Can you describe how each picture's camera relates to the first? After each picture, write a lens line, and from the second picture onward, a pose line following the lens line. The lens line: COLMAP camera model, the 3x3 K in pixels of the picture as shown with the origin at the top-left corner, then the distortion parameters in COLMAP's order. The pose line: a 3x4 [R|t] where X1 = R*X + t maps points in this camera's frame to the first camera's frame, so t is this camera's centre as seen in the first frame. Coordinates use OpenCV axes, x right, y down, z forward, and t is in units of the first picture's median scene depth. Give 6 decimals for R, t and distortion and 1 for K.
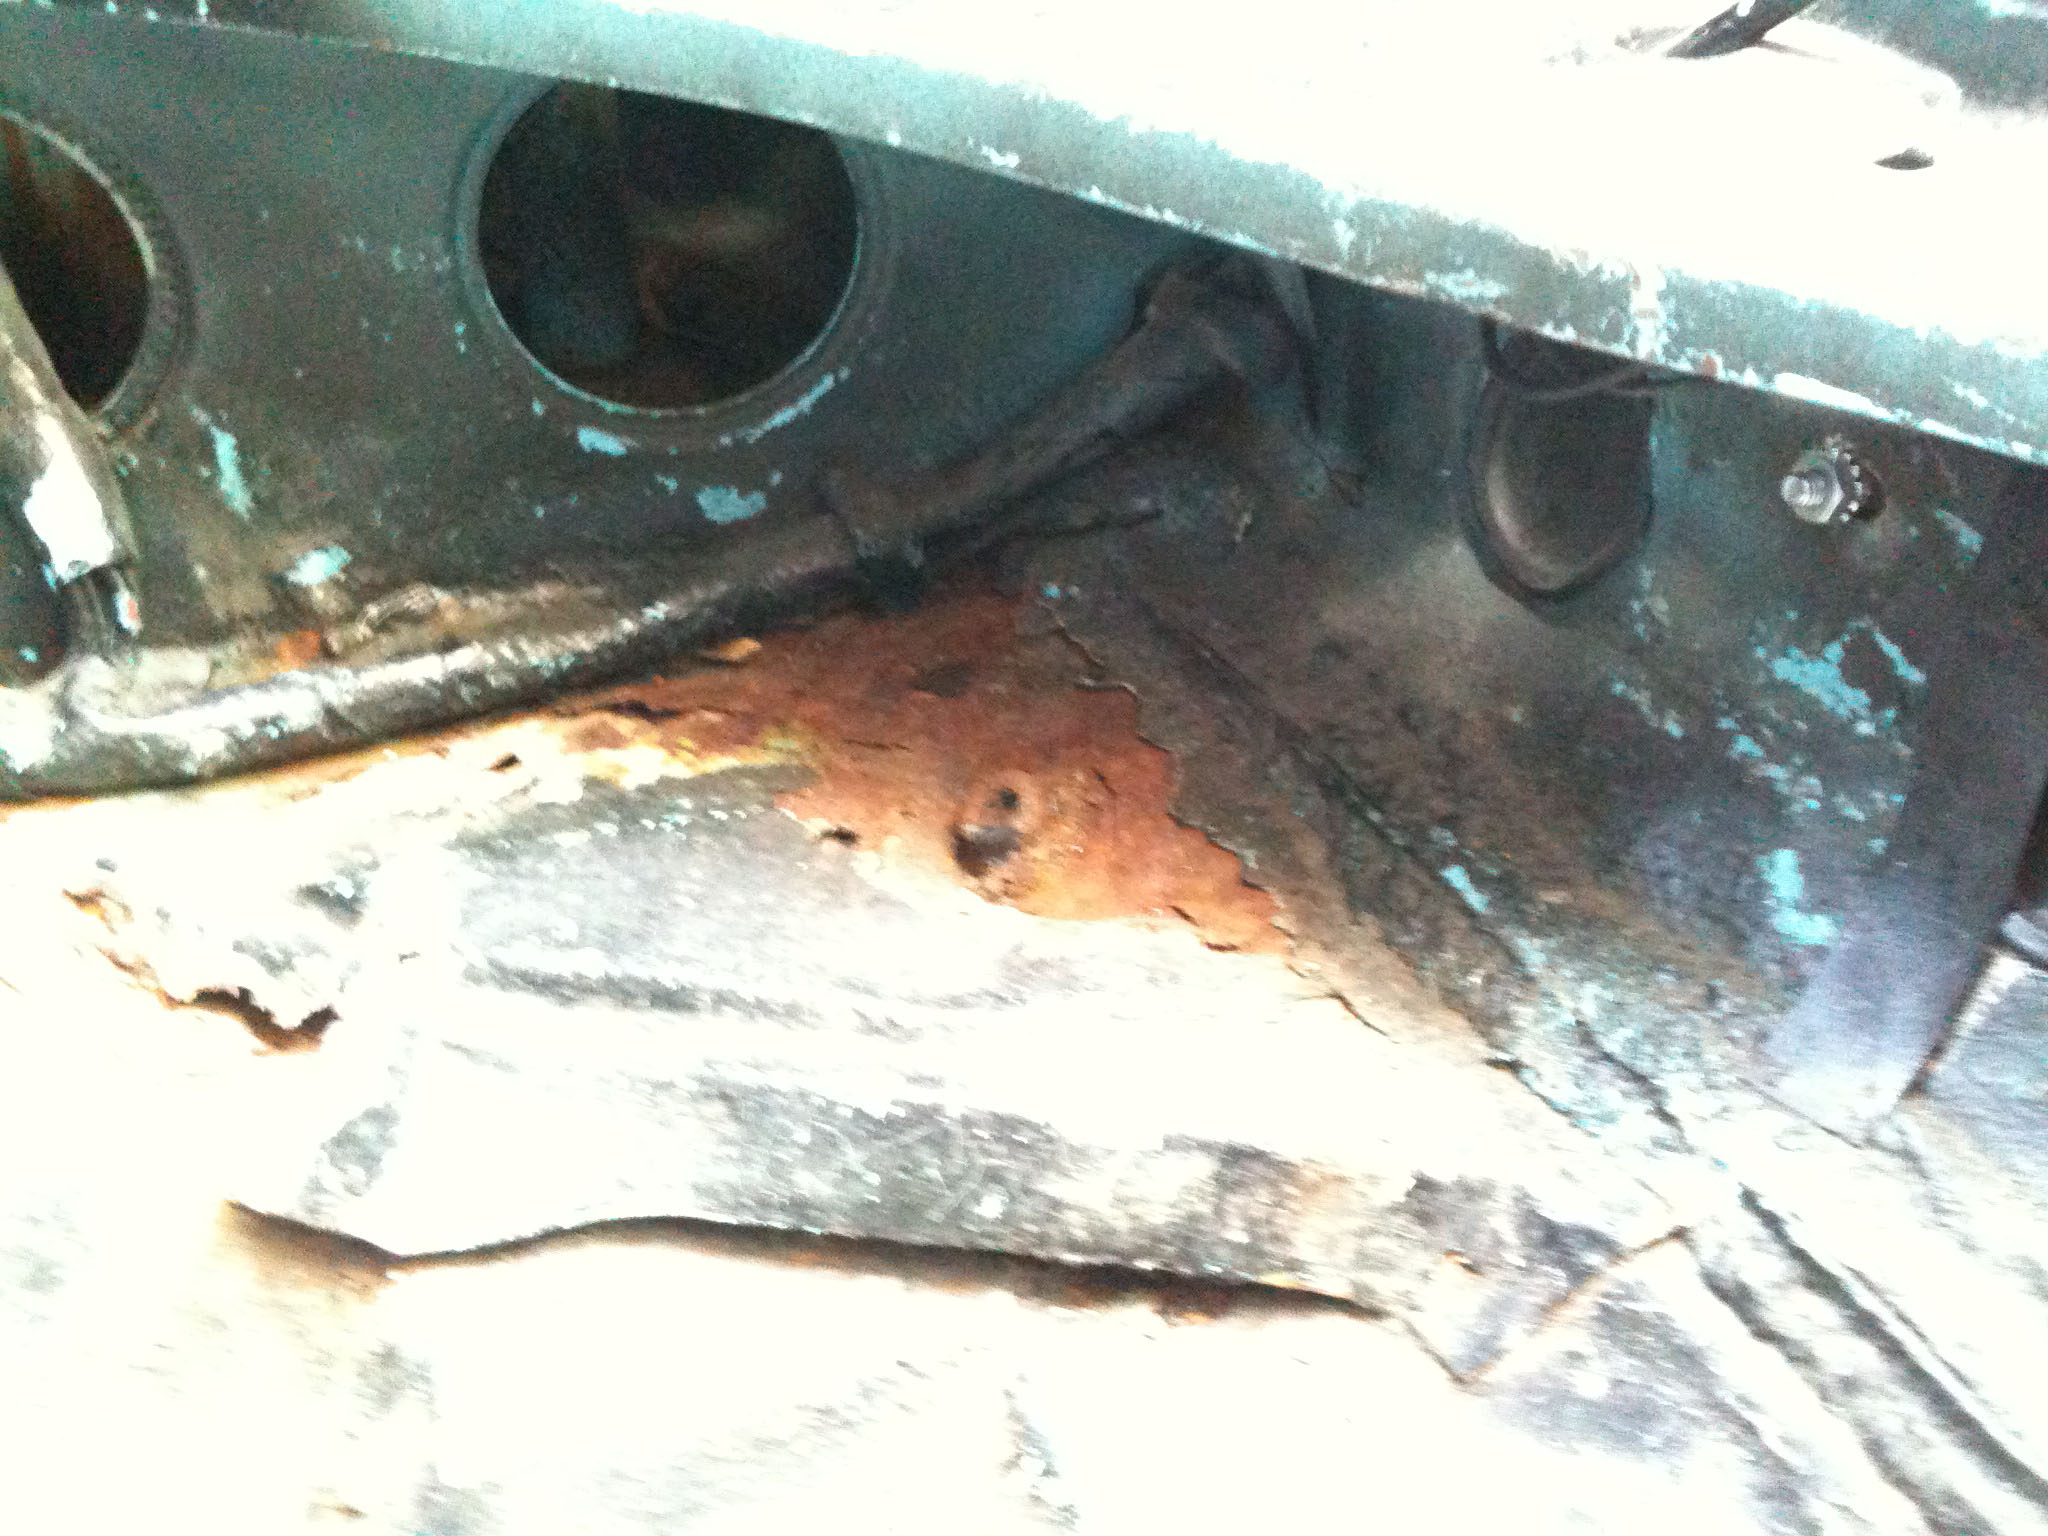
lens RADIAL K [[2167.5, 0, 1024.0], [0, 2167.5, 768.0], [0, 0, 1]] dist [0.131185, -0.321800]
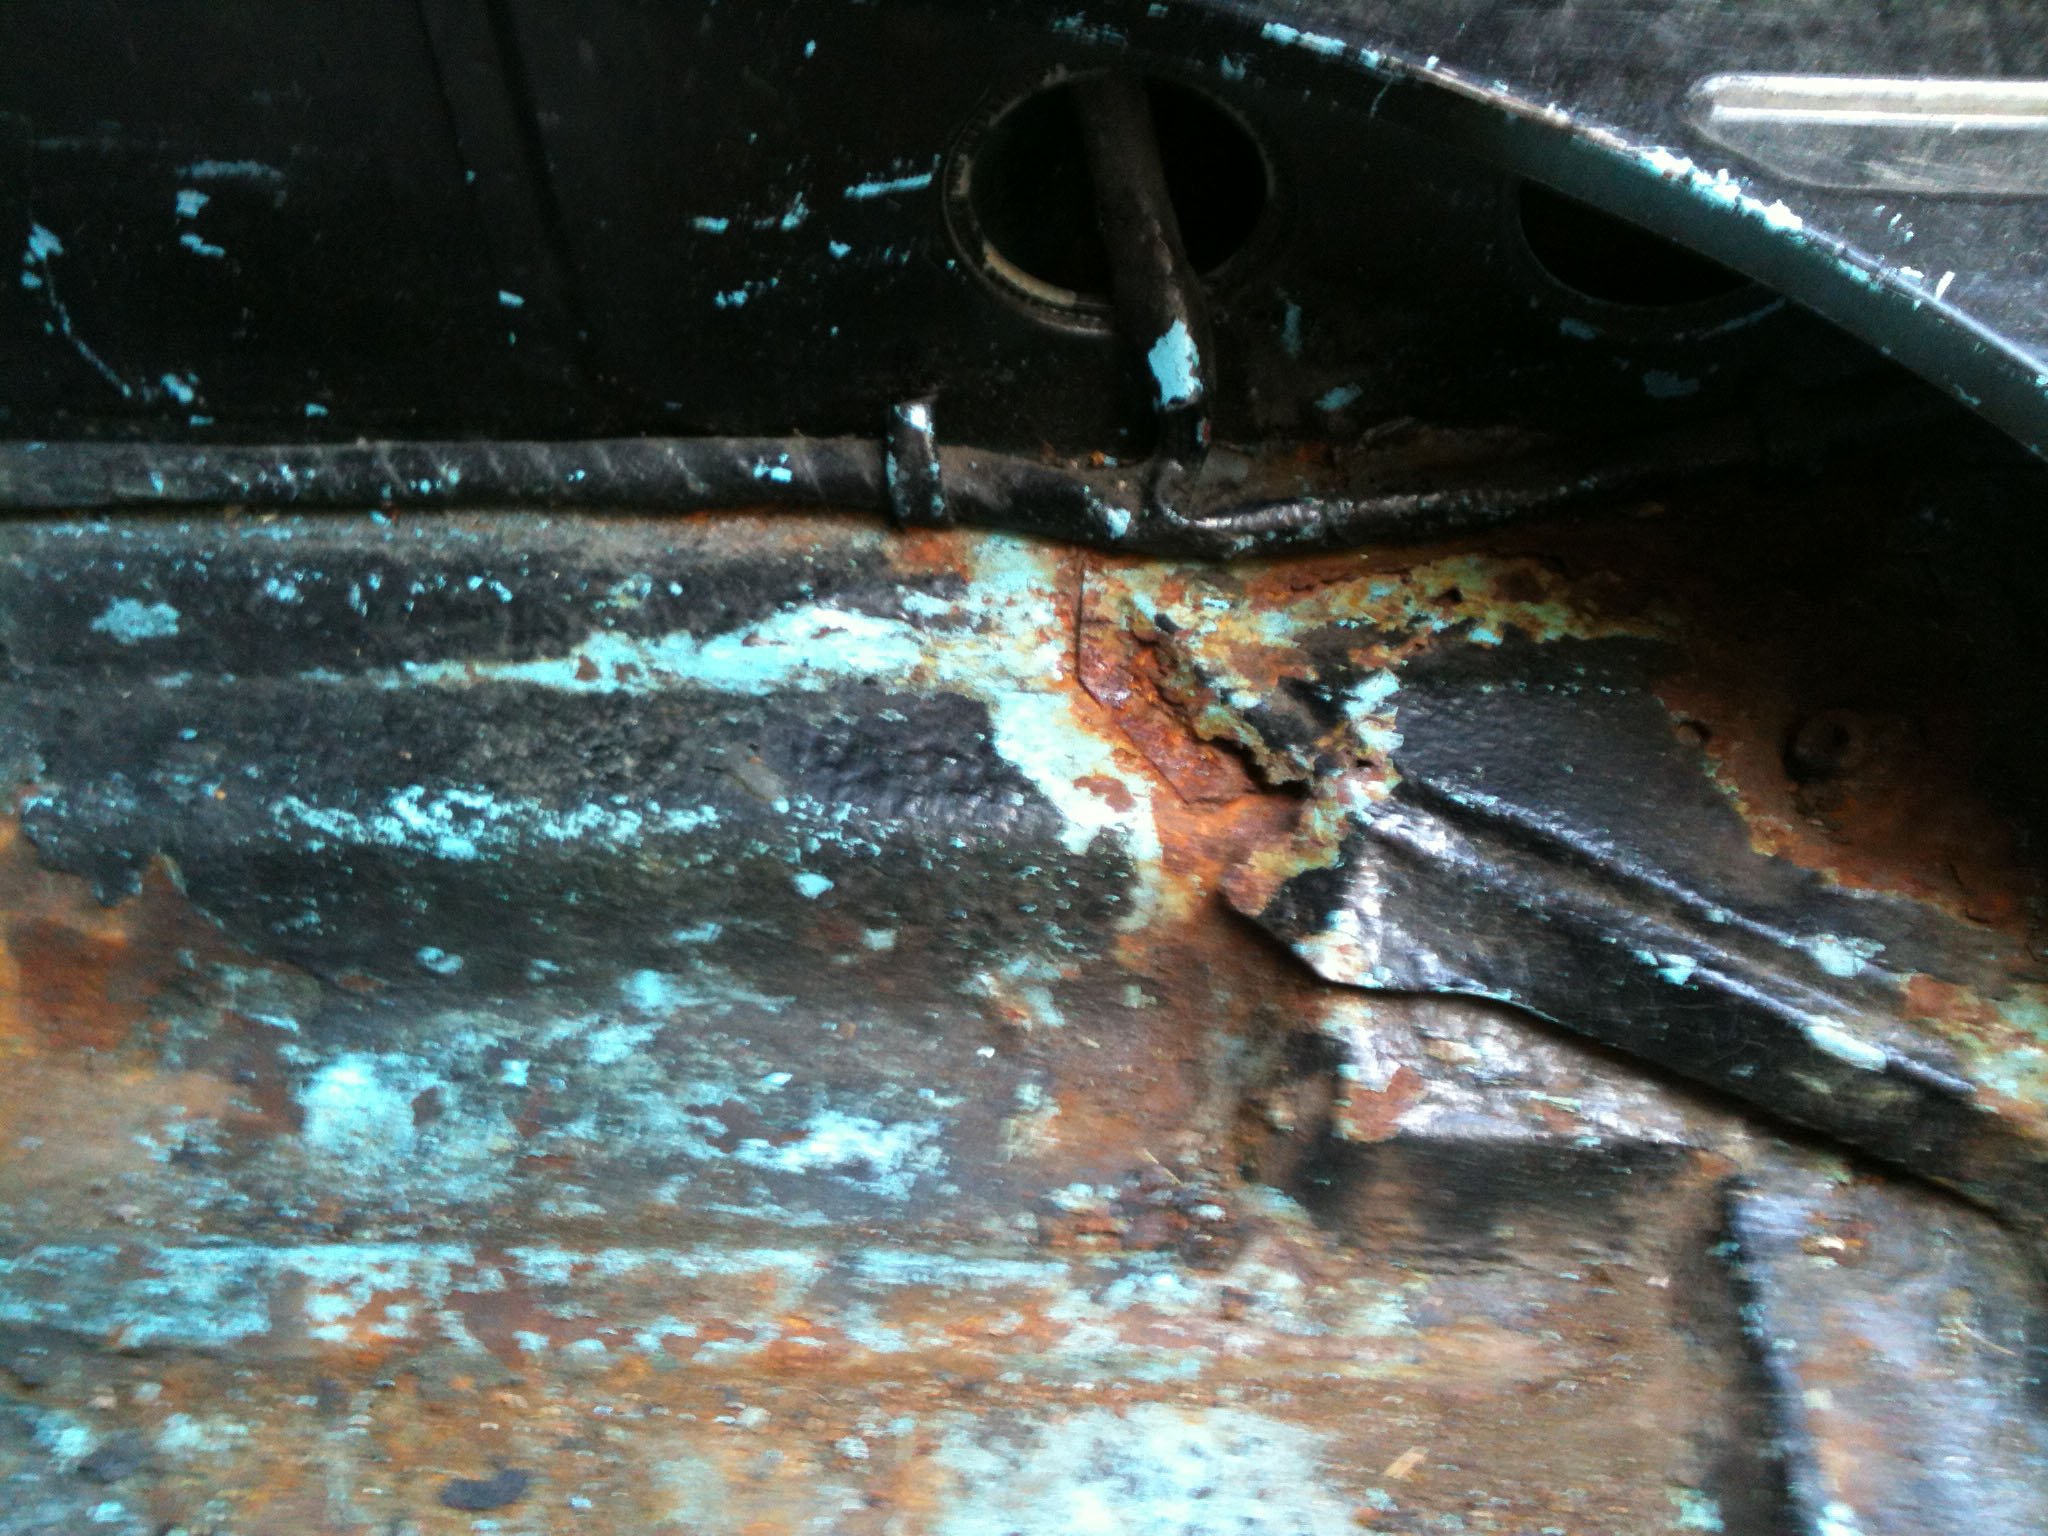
lens RADIAL K [[2167.5, 0, 1024.0], [0, 2167.5, 768.0], [0, 0, 1]] dist [0.131185, -0.321800]
pose [[0.926421, 0.250180, -0.281345, -0.078913], [-0.140787, 0.923274, 0.357413, -0.341150], [0.349176, -0.291505, 0.890562, -0.296590]]
